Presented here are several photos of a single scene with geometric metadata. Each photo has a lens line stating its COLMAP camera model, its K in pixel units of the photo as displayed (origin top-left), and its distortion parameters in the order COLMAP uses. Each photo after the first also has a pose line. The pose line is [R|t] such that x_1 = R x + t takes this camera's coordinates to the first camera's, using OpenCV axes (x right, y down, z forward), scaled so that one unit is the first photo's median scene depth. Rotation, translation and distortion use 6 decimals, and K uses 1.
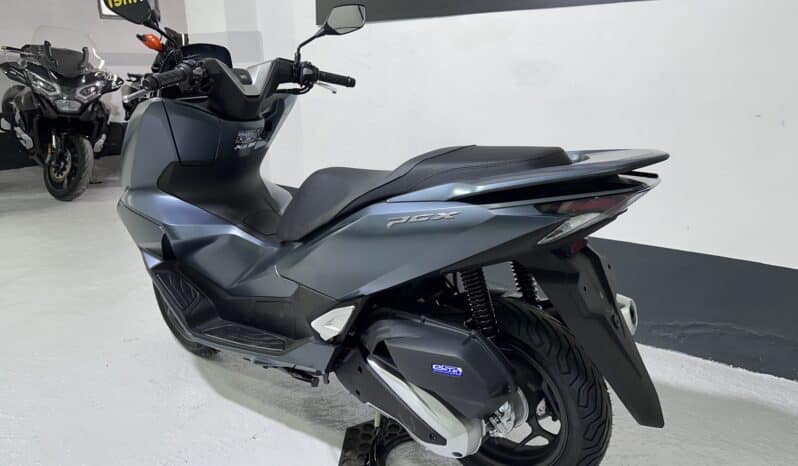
lens RADIAL K [[558.6, 0, 398.4], [0, 558.6, 238.1], [0, 0, 1]] dist [0.057470, -0.090939]
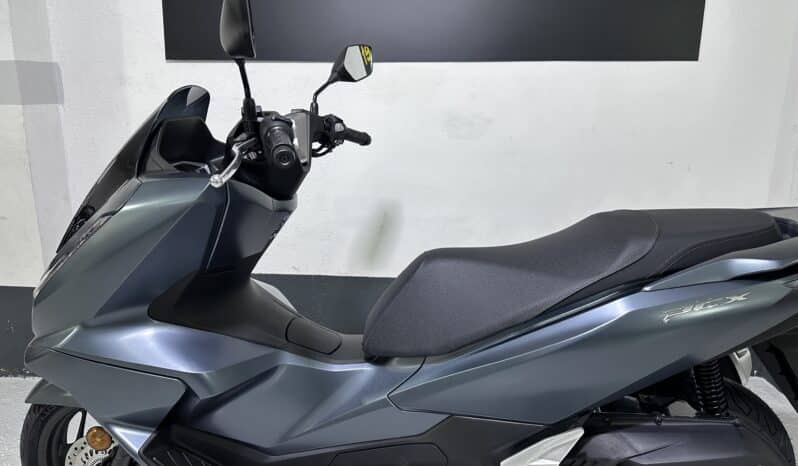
lens RADIAL K [[558.6, 0, 398.4], [0, 558.6, 238.1], [0, 0, 1]] dist [0.057470, -0.090939]
pose [[0.831374, -0.106954, 0.545324, -0.617779], [0.144514, 0.989153, -0.026317, -0.139349], [-0.536594, 0.100686, 0.837812, 0.402705]]
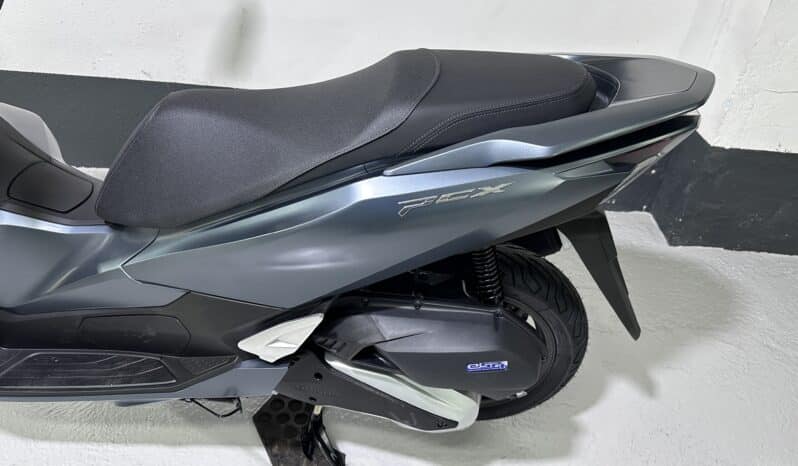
lens RADIAL K [[558.6, 0, 398.4], [0, 558.6, 238.1], [0, 0, 1]] dist [0.057470, -0.090939]
pose [[0.826808, -0.271943, 0.492378, -0.285983], [0.098721, 0.931932, 0.348938, -0.181878], [-0.553753, -0.239896, 0.797375, 0.362808]]
